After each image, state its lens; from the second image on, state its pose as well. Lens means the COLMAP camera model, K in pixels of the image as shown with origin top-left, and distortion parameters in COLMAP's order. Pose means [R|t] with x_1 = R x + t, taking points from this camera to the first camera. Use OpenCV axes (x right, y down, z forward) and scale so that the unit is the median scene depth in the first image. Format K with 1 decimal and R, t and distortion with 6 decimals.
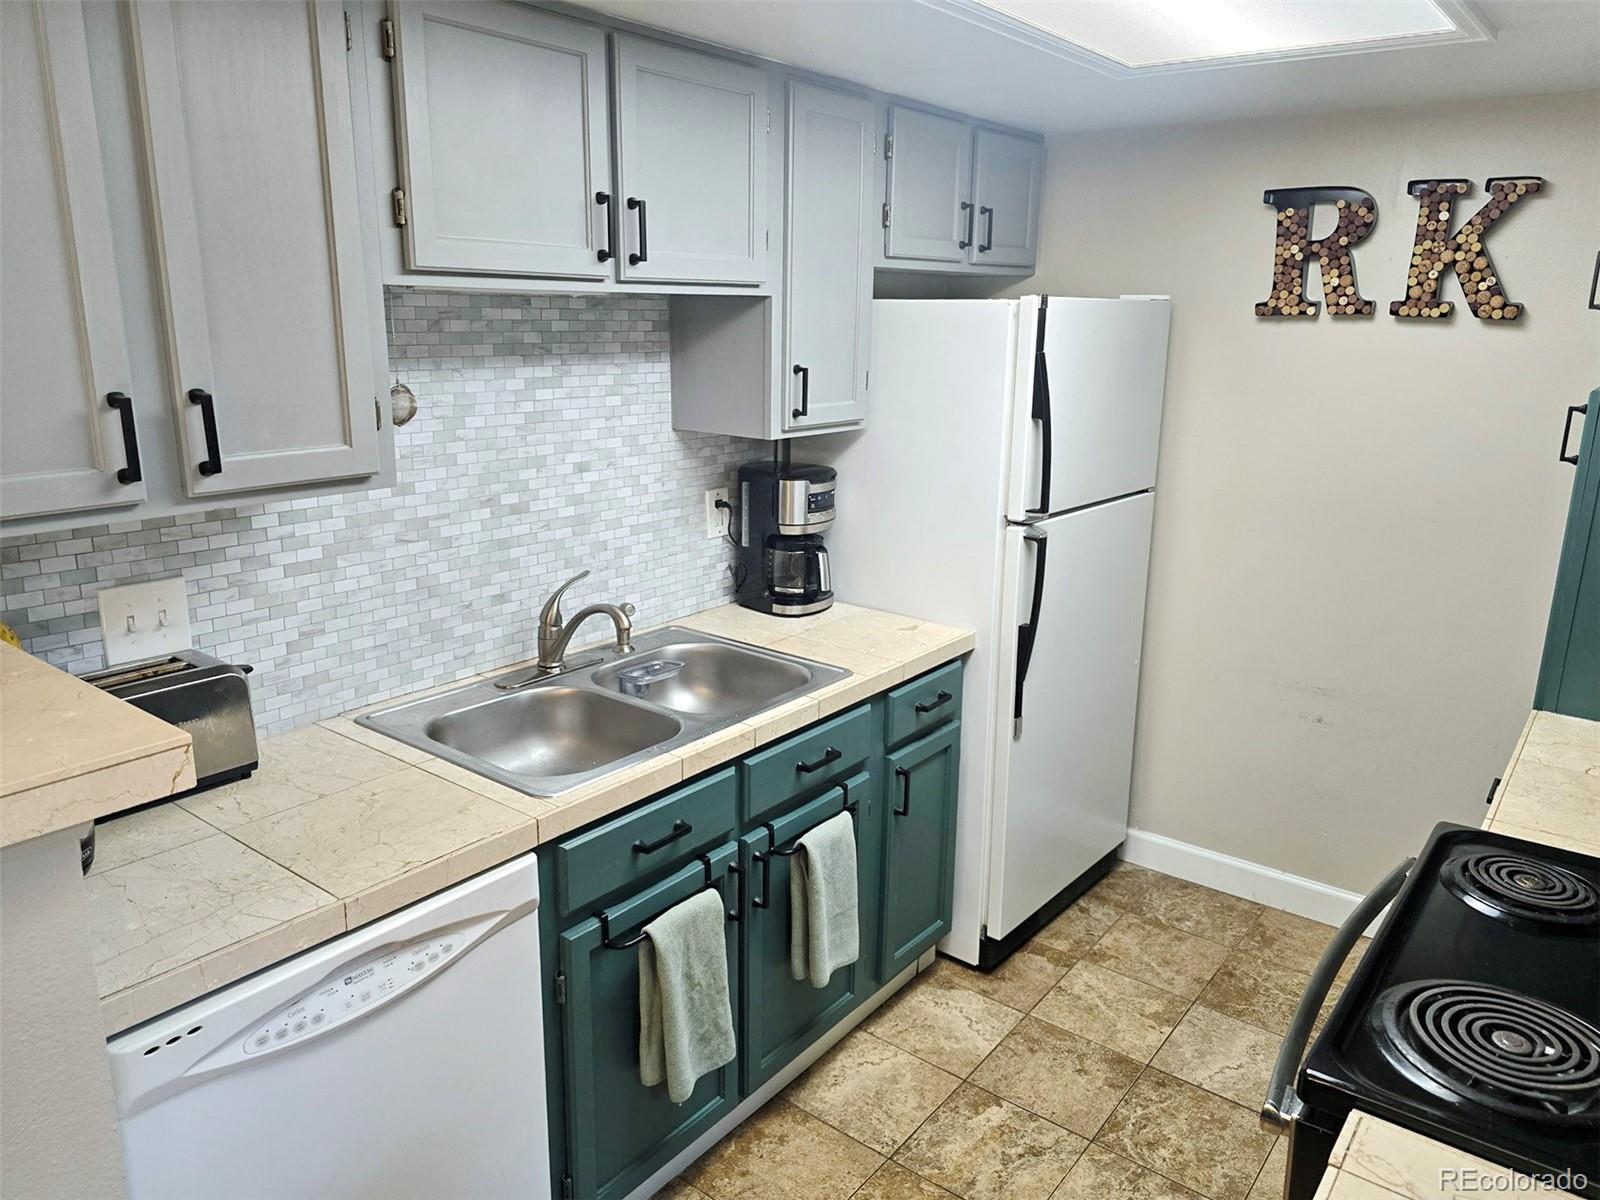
lens RADIAL K [[1094.0, 0, 803.7], [0, 1094.0, 590.1], [0, 0, 1]] dist [0.055823, -0.051193]
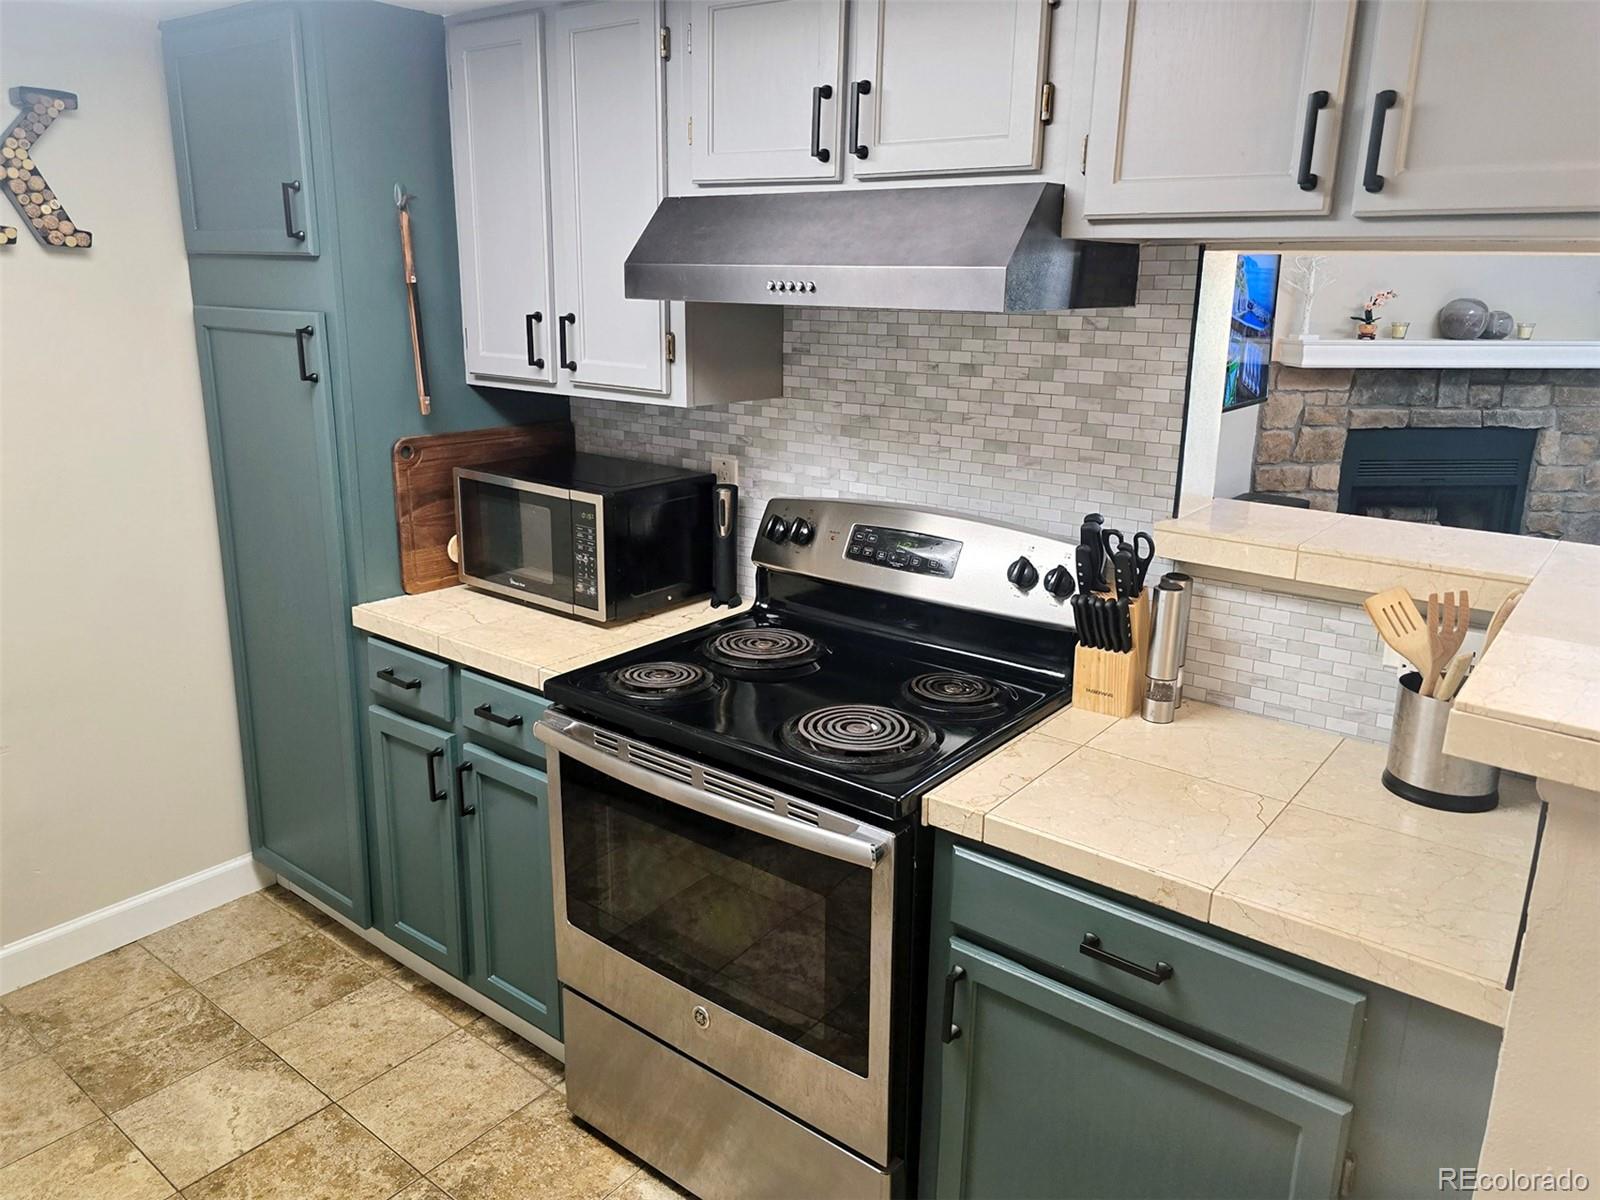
lens RADIAL K [[1159.1, 0, 763.1], [0, 1159.1, 594.8], [0, 0, 1]] dist [-0.003962, -0.007273]
pose [[0.024286, -0.273029, 0.961699, -0.357906], [0.235967, 0.936367, 0.259878, -0.087807], [-0.971458, 0.220618, 0.087167, 0.424214]]
